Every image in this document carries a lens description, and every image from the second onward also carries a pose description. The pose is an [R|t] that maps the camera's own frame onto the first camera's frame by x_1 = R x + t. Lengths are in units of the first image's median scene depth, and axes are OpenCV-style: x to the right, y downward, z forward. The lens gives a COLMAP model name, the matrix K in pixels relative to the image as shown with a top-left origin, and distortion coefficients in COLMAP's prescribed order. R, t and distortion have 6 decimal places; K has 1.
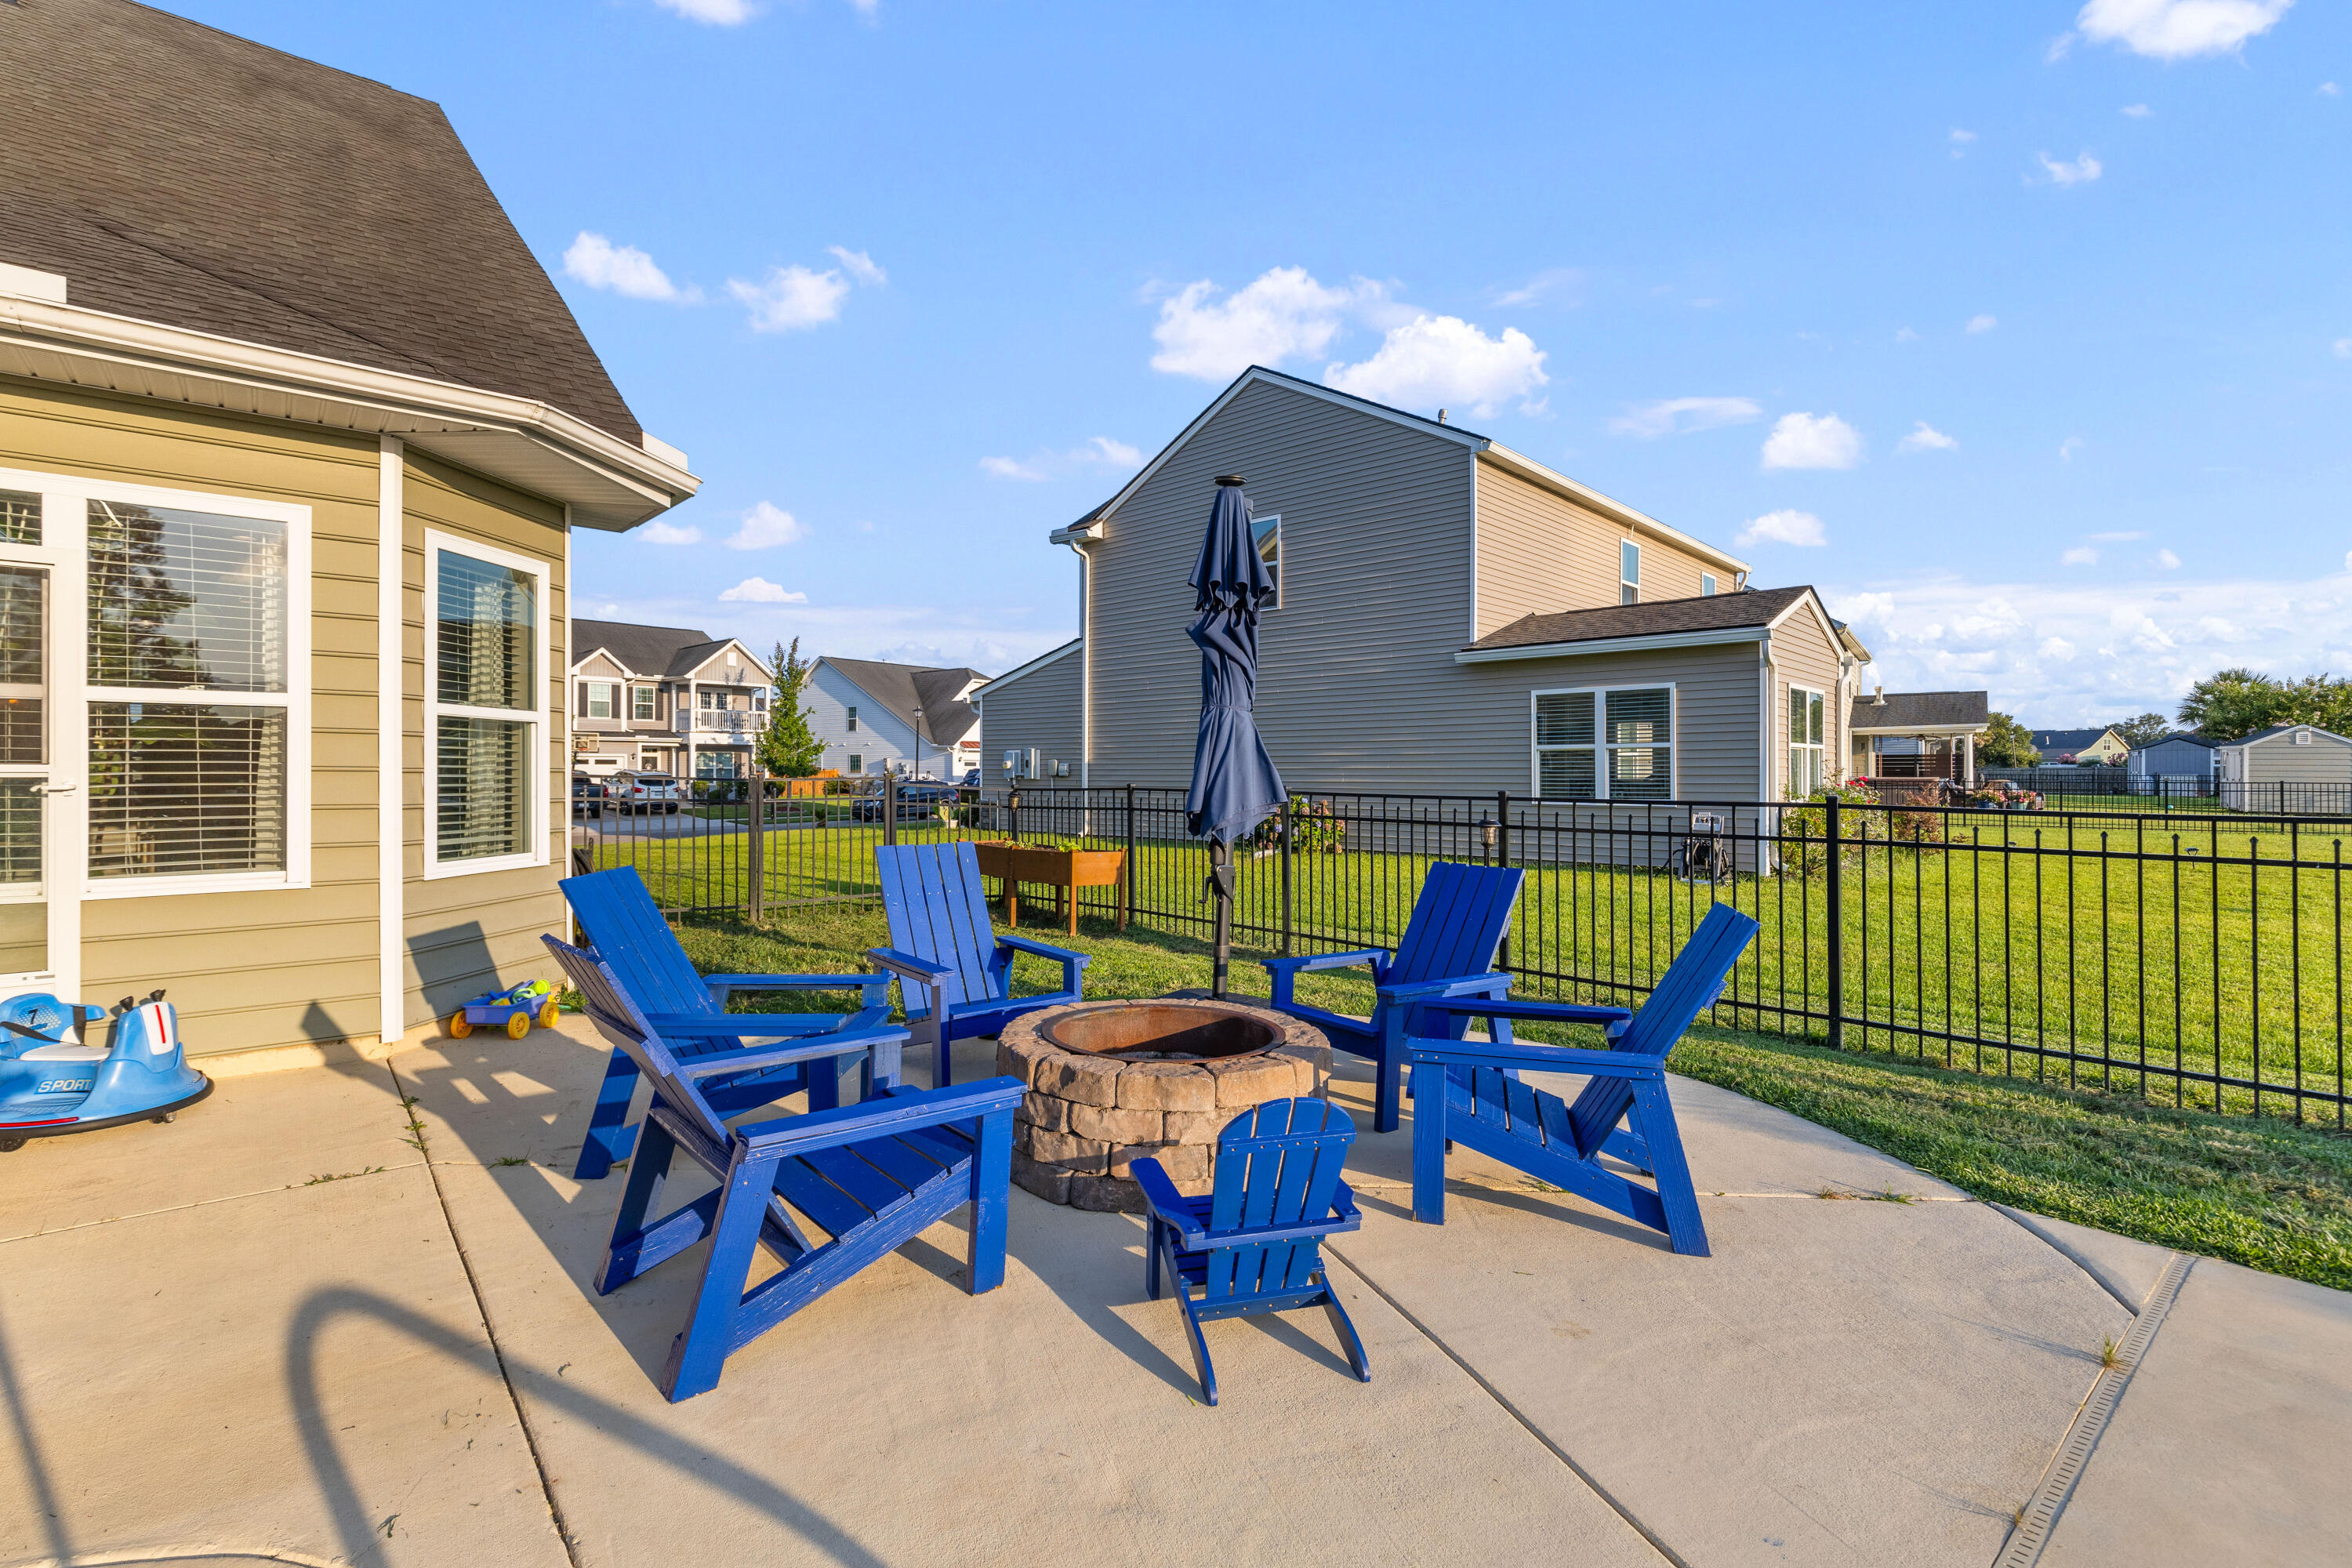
lens RADIAL K [[1082.6, 0, 1169.4], [0, 1082.6, 774.1], [0, 0, 1]] dist [-0.001432, -0.000445]
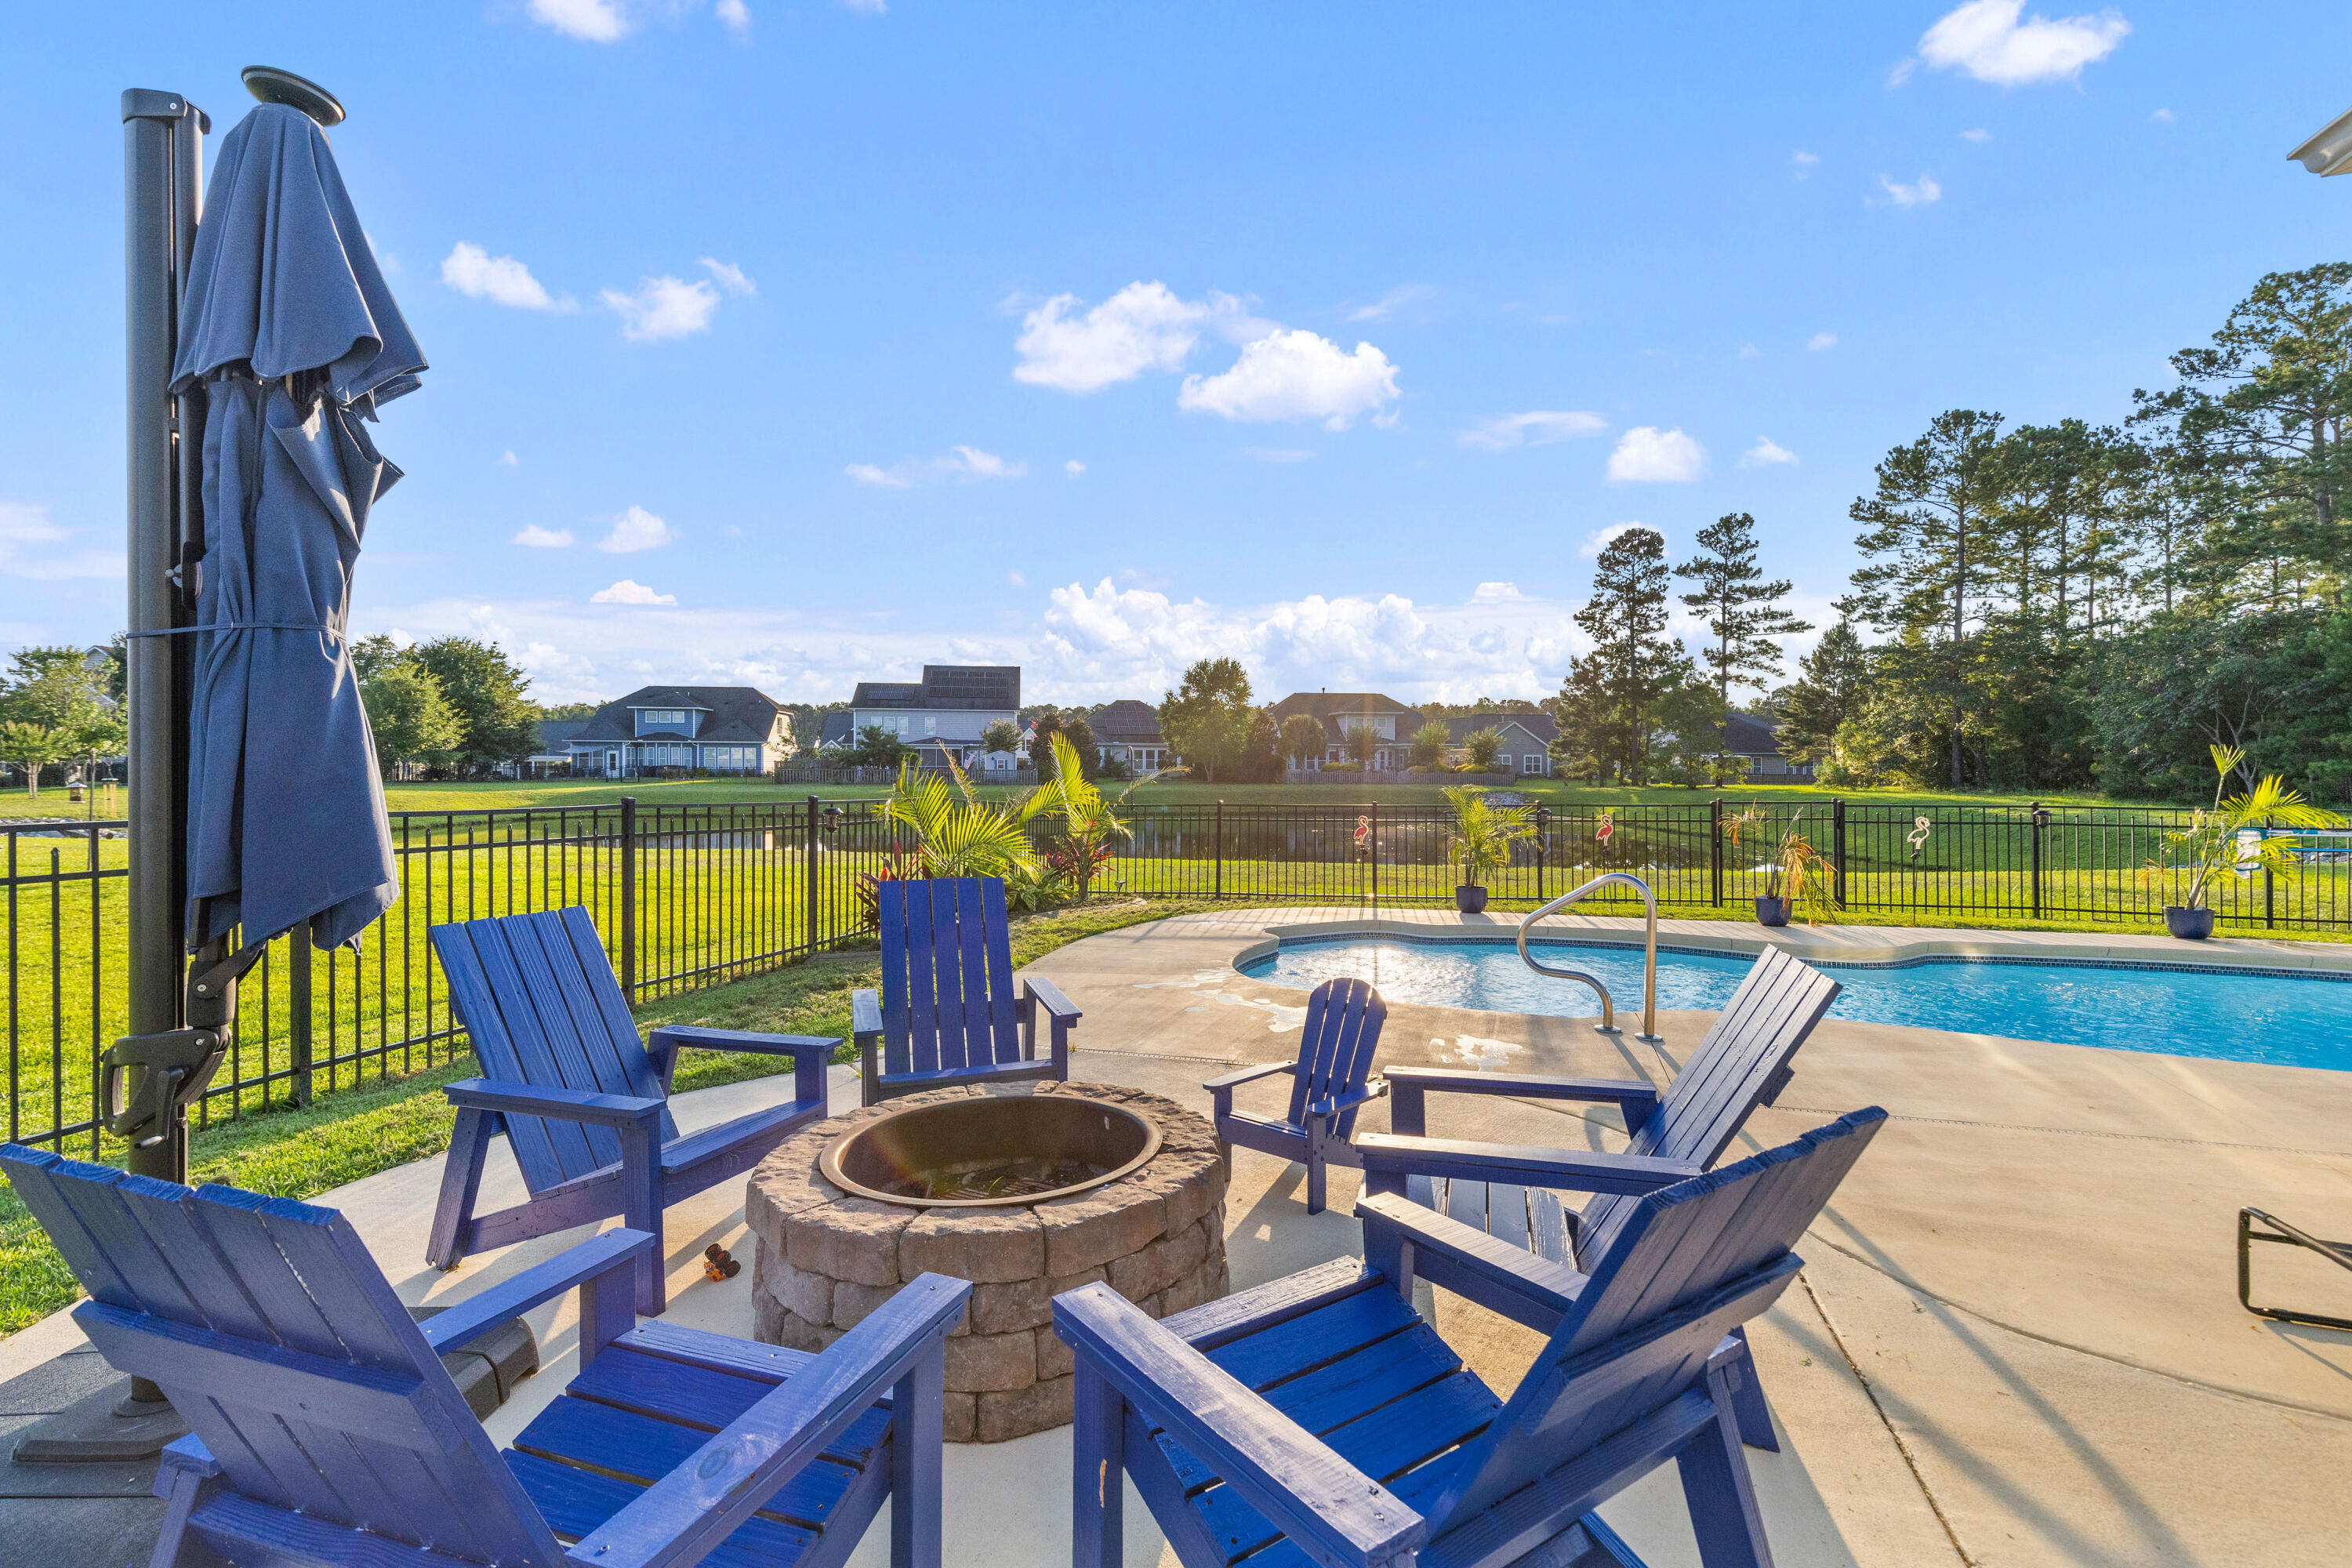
lens RADIAL K [[1082.6, 0, 1193.0], [0, 1082.6, 777.9], [0, 0, 1]] dist [-0.001432, -0.000445]
pose [[0.999973, 0.007292, 0.000773, 0.155620], [-0.007293, 0.999972, 0.001892, 0.000155], [-0.000759, -0.001897, 0.999998, -0.027269]]
